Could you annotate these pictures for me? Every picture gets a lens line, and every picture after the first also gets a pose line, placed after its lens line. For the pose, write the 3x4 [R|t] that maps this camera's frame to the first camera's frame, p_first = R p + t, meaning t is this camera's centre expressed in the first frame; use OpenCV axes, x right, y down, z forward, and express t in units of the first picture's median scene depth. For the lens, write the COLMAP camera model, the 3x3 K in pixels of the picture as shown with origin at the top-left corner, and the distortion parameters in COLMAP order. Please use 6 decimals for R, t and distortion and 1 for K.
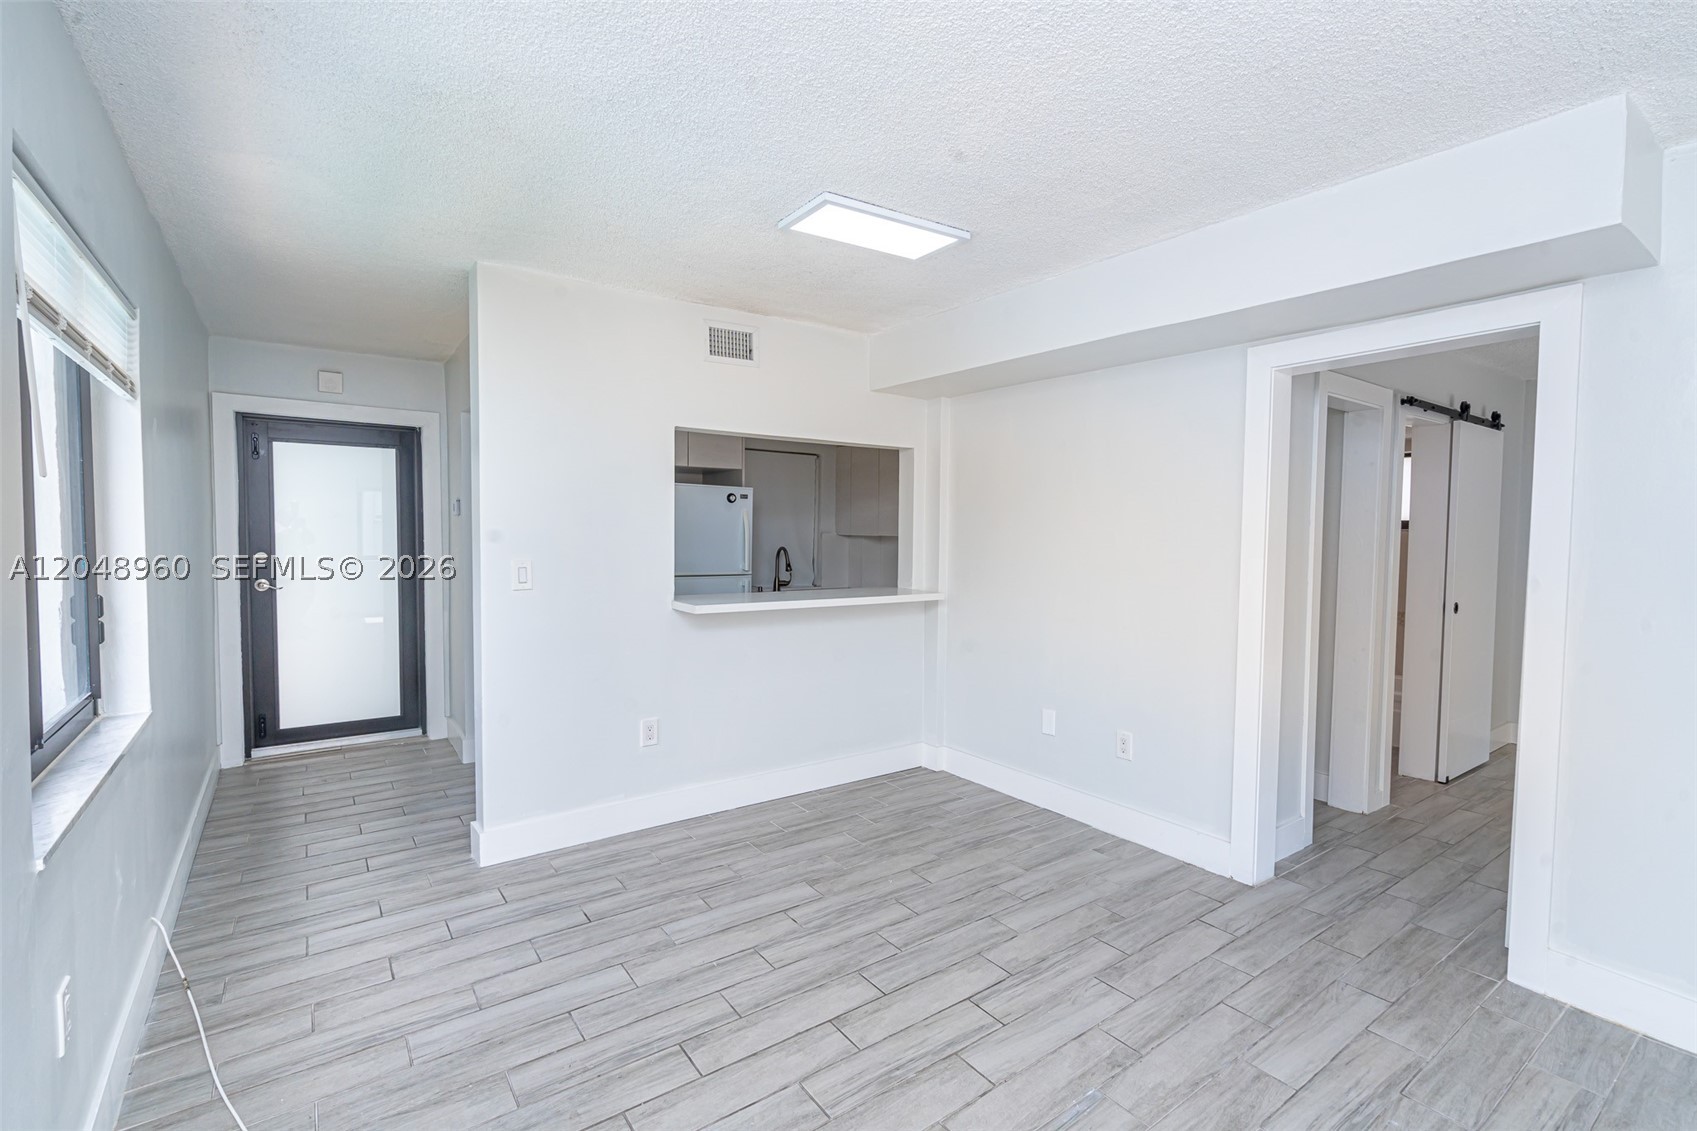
lens RADIAL K [[762.3, 0, 843.3], [0, 762.3, 565.1], [0, 0, 1]] dist [-0.001555, 0.000221]
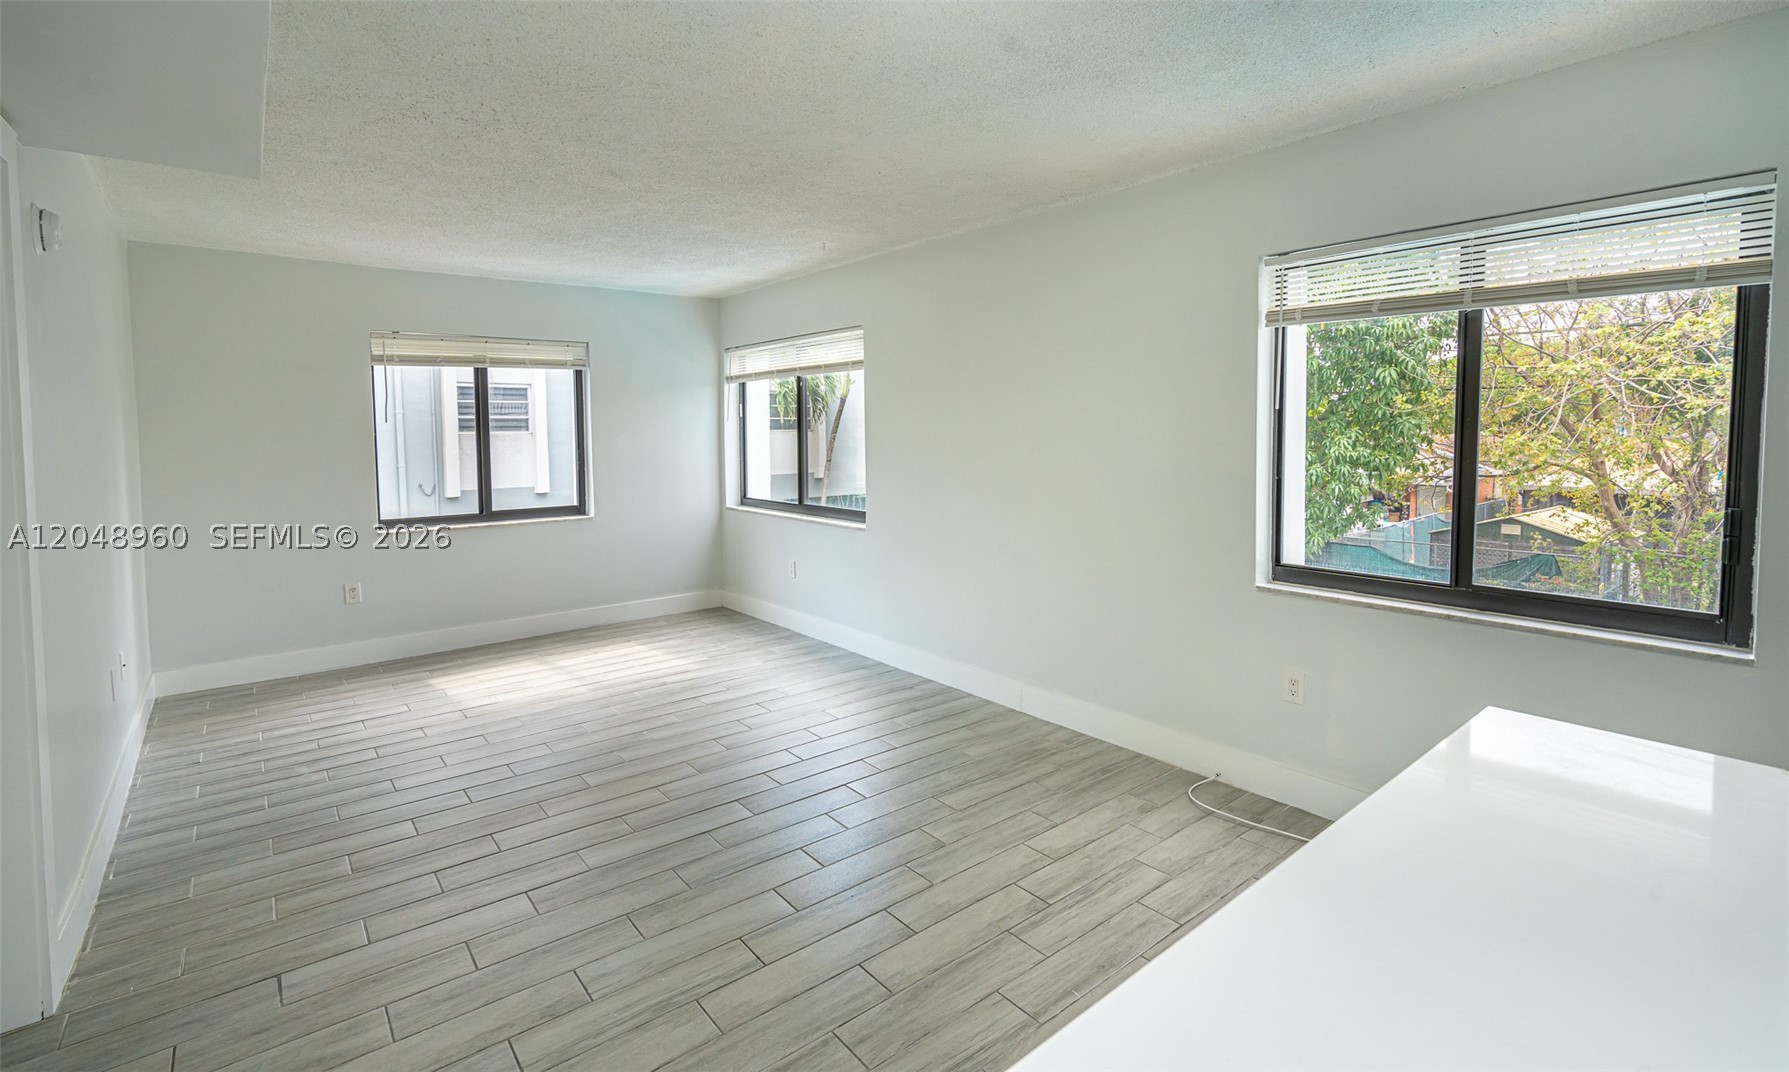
lens RADIAL K [[804.2, 0, 887.7], [0, 804.2, 474.2], [0, 0, 1]] dist [0.002355, 0.000699]
pose [[-0.998426, 0.000970, -0.056083, 0.069498], [-0.004647, 0.994983, 0.099935, -0.084503], [0.055899, 0.100038, -0.993412, 1.755824]]
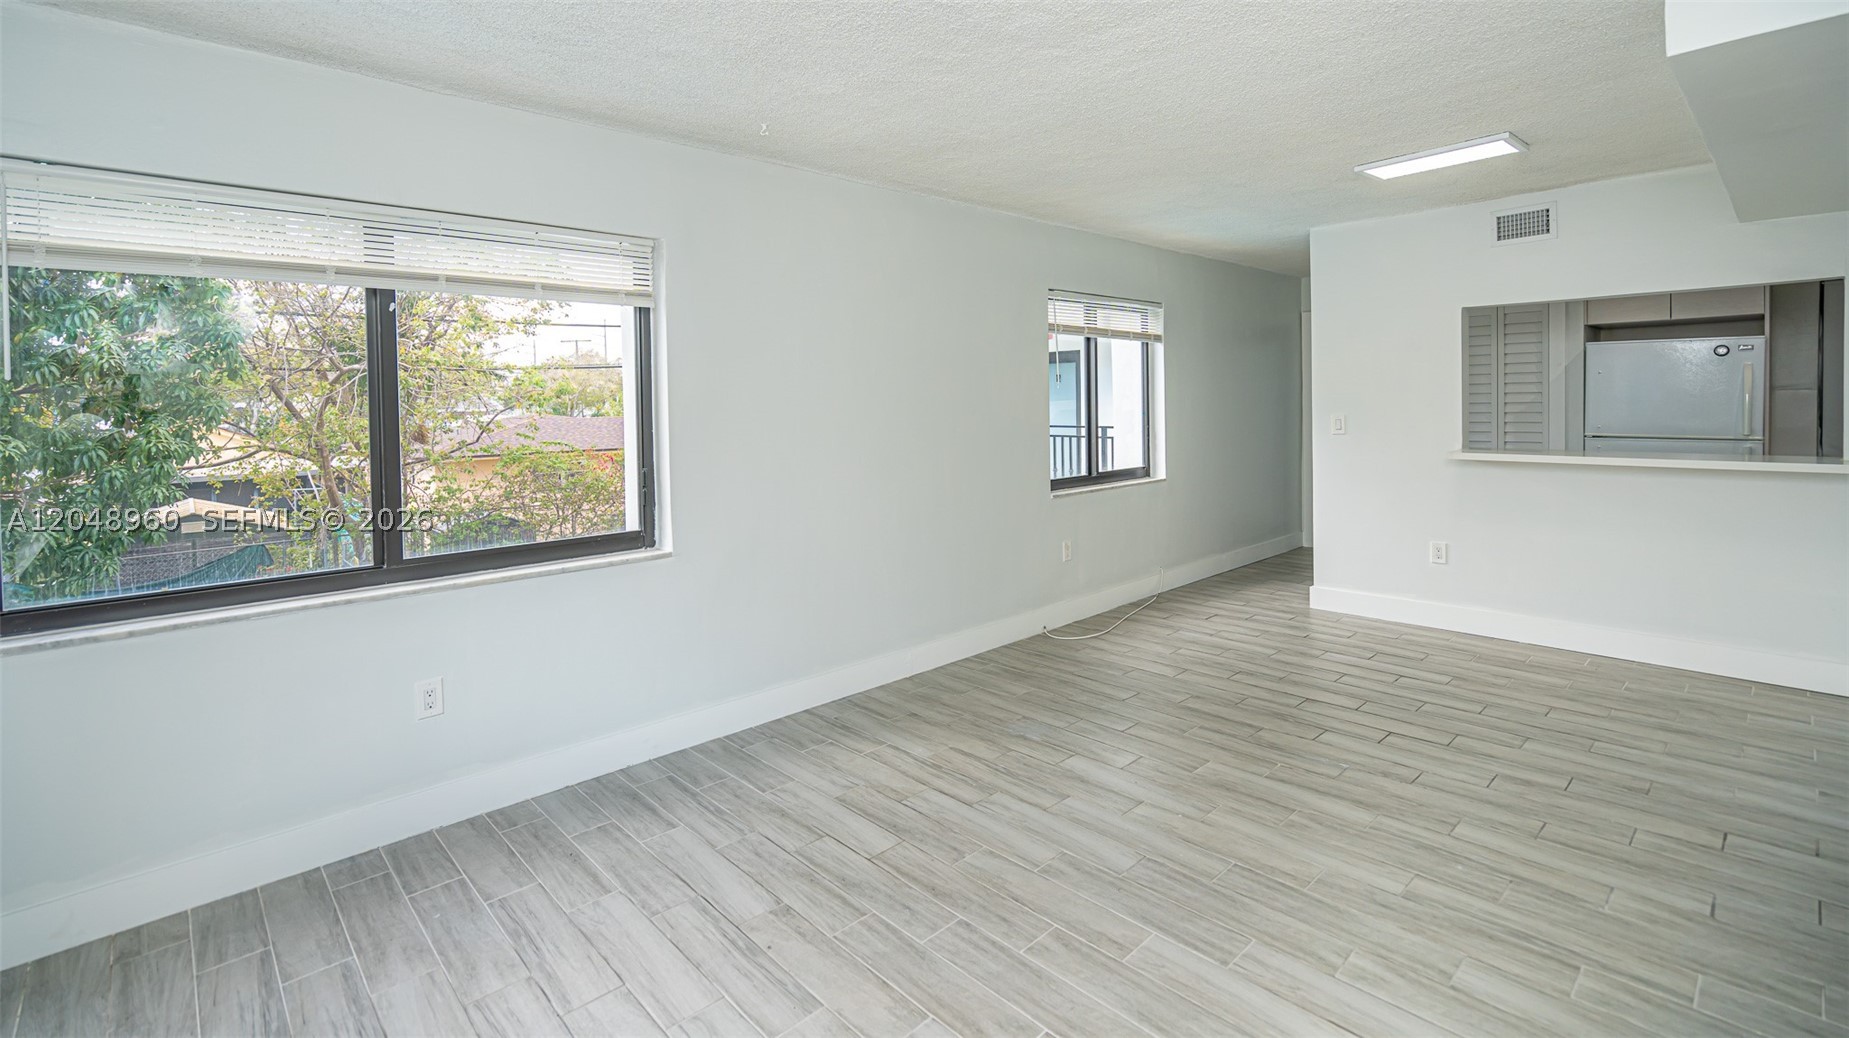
lens RADIAL K [[834.4, 0, 929.2], [0, 834.4, 426.4], [0, 0, 1]] dist [0.001245, 0.000901]
pose [[0.135316, 0.020992, -0.990580, 1.428971], [-0.027039, 0.999481, 0.017487, 0.013144], [0.990433, 0.024418, 0.135814, -0.039429]]
